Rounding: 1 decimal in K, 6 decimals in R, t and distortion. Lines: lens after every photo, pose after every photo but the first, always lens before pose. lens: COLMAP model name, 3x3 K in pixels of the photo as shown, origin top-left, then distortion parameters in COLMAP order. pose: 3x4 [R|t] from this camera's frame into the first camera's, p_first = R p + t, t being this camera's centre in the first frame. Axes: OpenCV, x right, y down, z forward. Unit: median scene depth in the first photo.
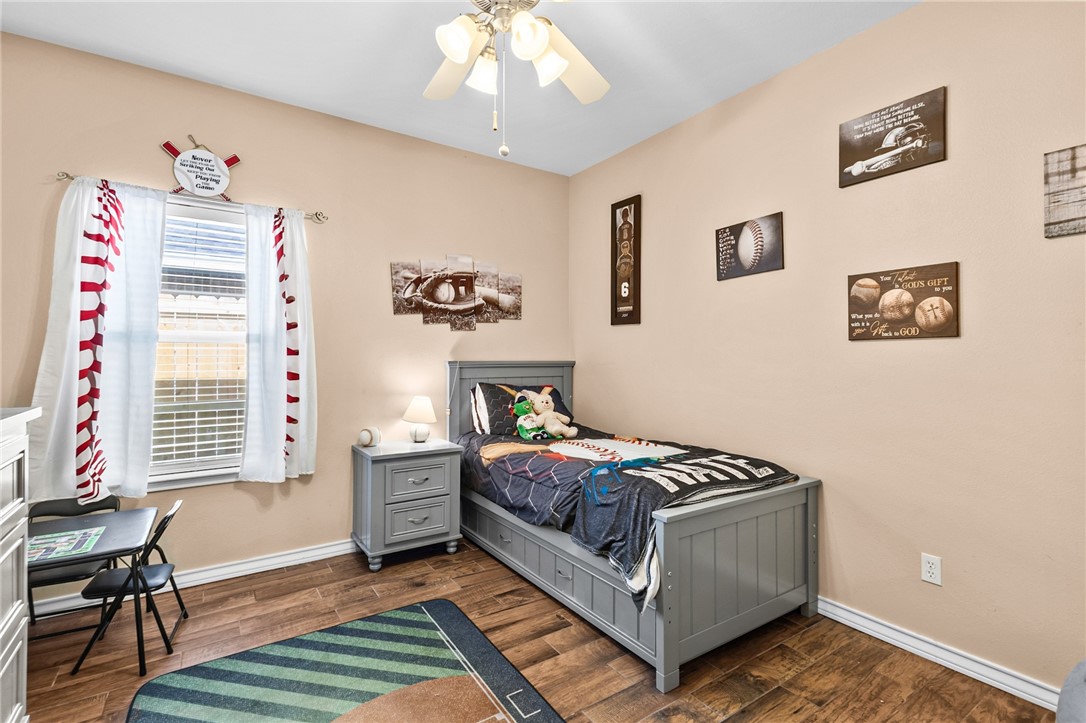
lens RADIAL K [[503.7, 0, 538.0], [0, 503.7, 354.0], [0, 0, 1]] dist [0.024107, -0.004404]
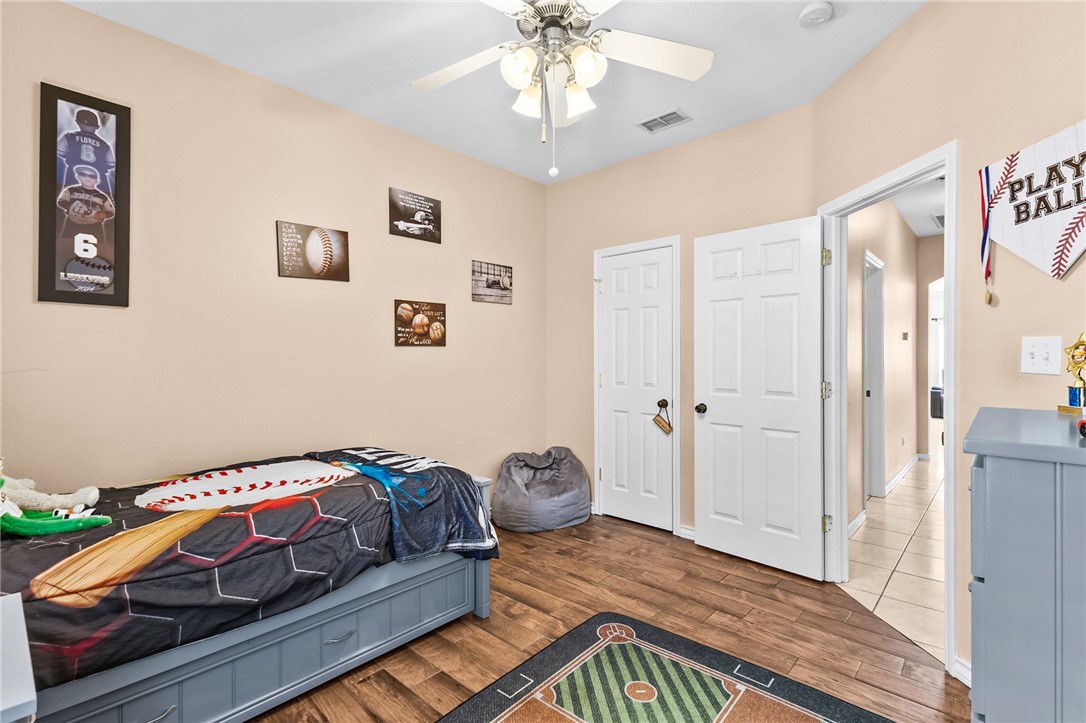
lens RADIAL K [[503.7, 0, 543.5], [0, 503.7, 359.5], [0, 0, 1]] dist [0.024107, -0.004404]
pose [[-0.242325, -0.002410, 0.970192, -0.859937], [-0.000810, 0.999997, 0.002282, 0.007585], [-0.970195, -0.000233, -0.242326, 0.975848]]
